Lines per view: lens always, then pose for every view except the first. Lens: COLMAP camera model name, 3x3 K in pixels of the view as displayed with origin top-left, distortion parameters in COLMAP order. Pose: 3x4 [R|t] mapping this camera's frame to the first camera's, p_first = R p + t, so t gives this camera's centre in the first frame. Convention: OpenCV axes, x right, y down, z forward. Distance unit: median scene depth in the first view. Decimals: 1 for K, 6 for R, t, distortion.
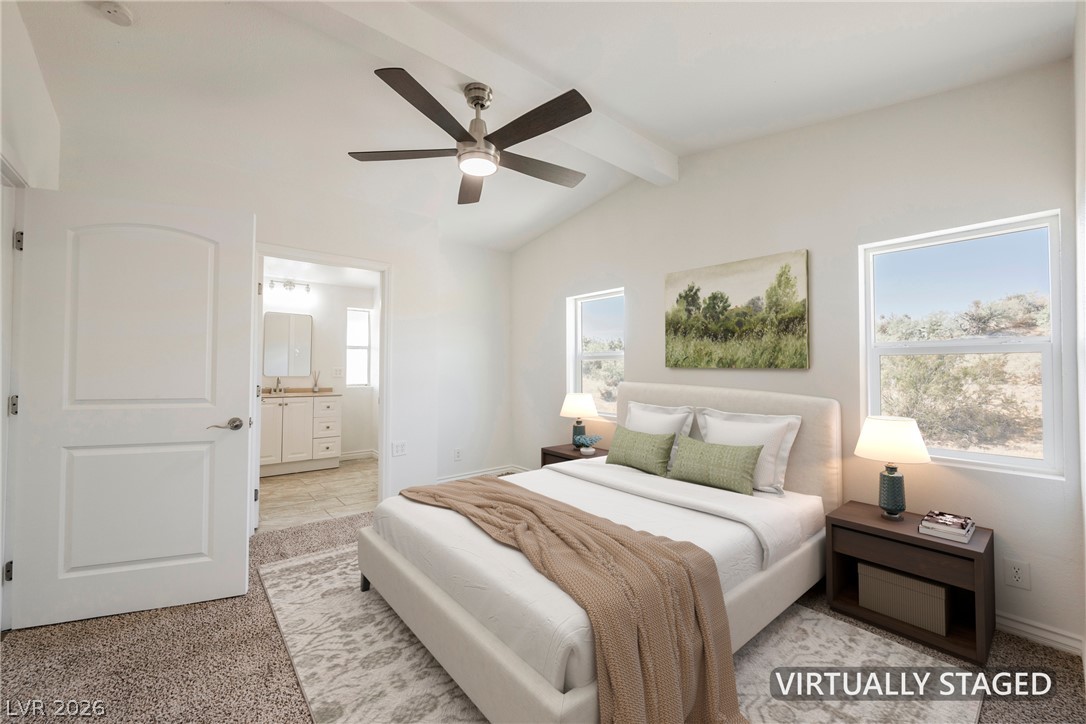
lens RADIAL K [[424.0, 0, 542.2], [0, 424.0, 360.0], [0, 0, 1]] dist [-0.002927, 0.000131]
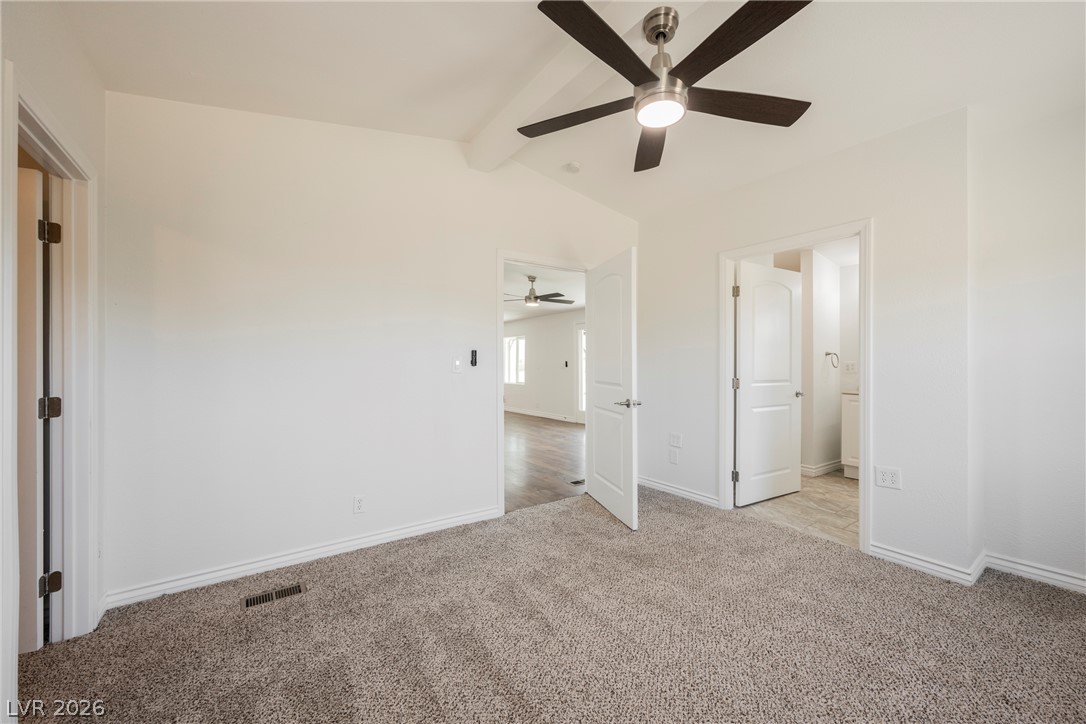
lens RADIAL K [[424.0, 0, 542.5], [0, 424.0, 364.9], [0, 0, 1]] dist [-0.002927, 0.000131]
pose [[-0.064226, 0.000305, -0.997935, 0.442165], [0.020939, 0.999780, -0.001042, 0.013994], [0.997716, -0.020963, -0.064218, 0.532996]]
